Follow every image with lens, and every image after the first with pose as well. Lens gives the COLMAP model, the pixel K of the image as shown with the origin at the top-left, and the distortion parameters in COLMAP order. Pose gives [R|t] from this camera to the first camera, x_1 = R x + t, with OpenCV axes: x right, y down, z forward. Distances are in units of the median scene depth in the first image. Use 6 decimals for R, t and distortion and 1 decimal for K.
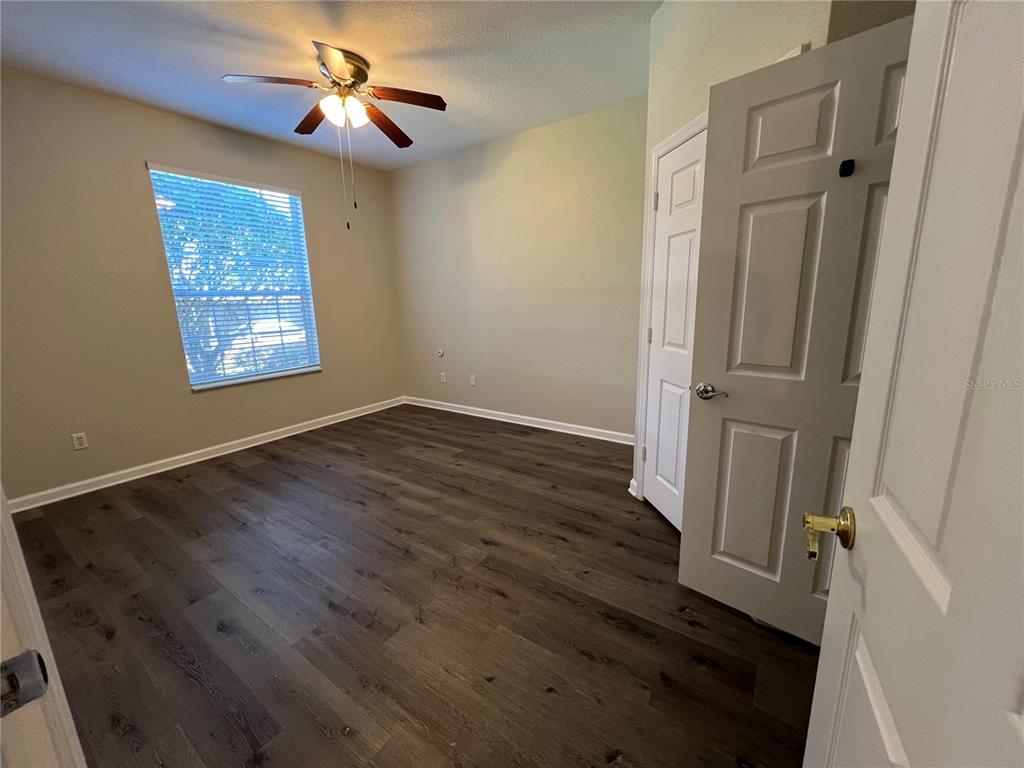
lens RADIAL K [[409.2, 0, 510.6], [0, 409.2, 382.9], [0, 0, 1]] dist [-0.000907, -0.000240]
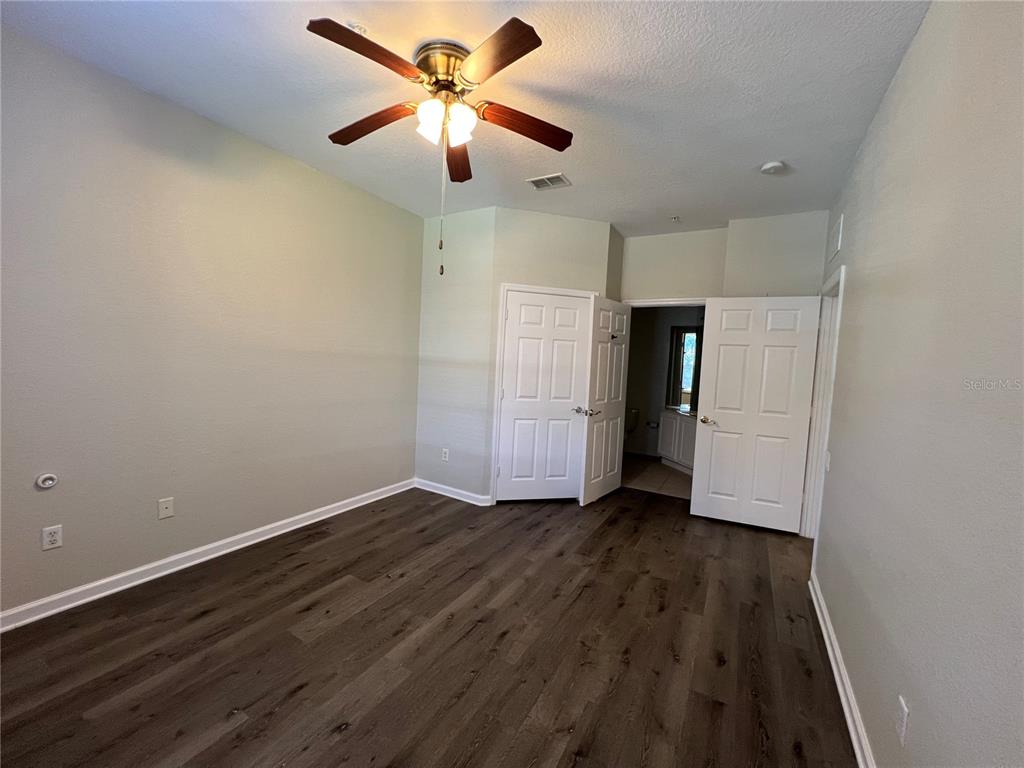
lens RADIAL K [[409.2, 0, 510.6], [0, 409.2, 382.9], [0, 0, 1]] dist [-0.000907, -0.000240]
pose [[-0.084406, -0.042220, 0.995537, -0.914080], [0.156031, 0.986217, 0.055054, -0.175584], [-0.984139, 0.159982, -0.076655, 0.797414]]
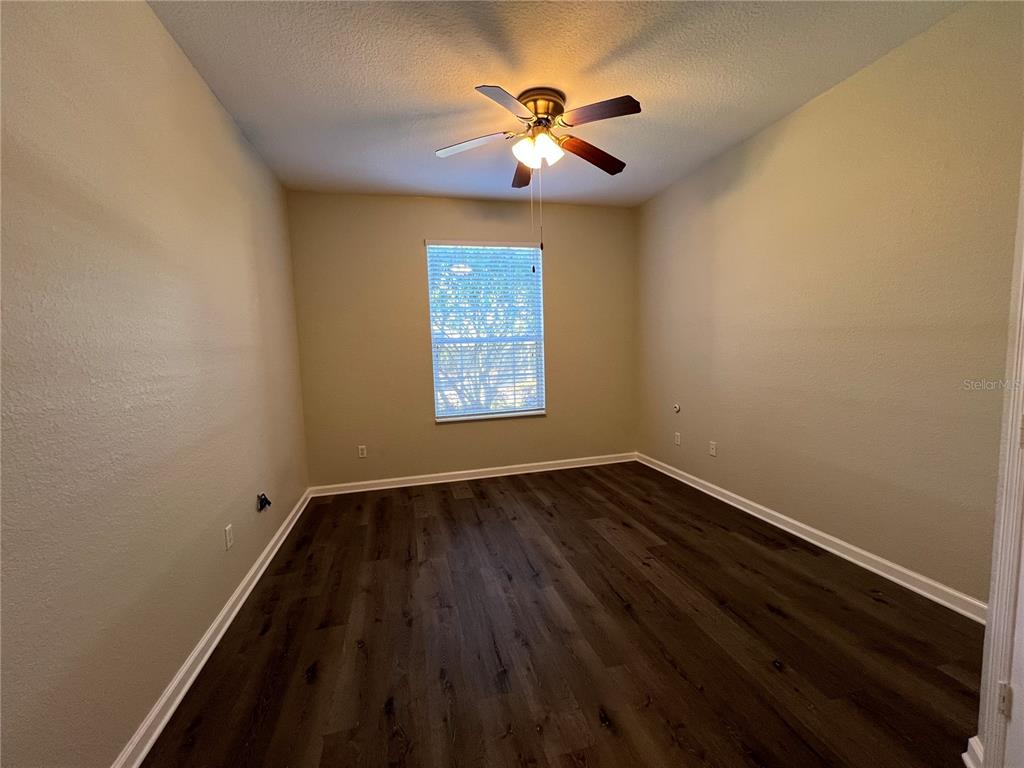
lens RADIAL K [[409.2, 0, 510.6], [0, 409.2, 382.9], [0, 0, 1]] dist [-0.000907, -0.000240]
pose [[0.760744, 0.055480, -0.646676, 0.148376], [-0.117501, 0.991649, -0.053152, -0.058977], [0.638327, 0.116420, 0.760910, 0.236407]]
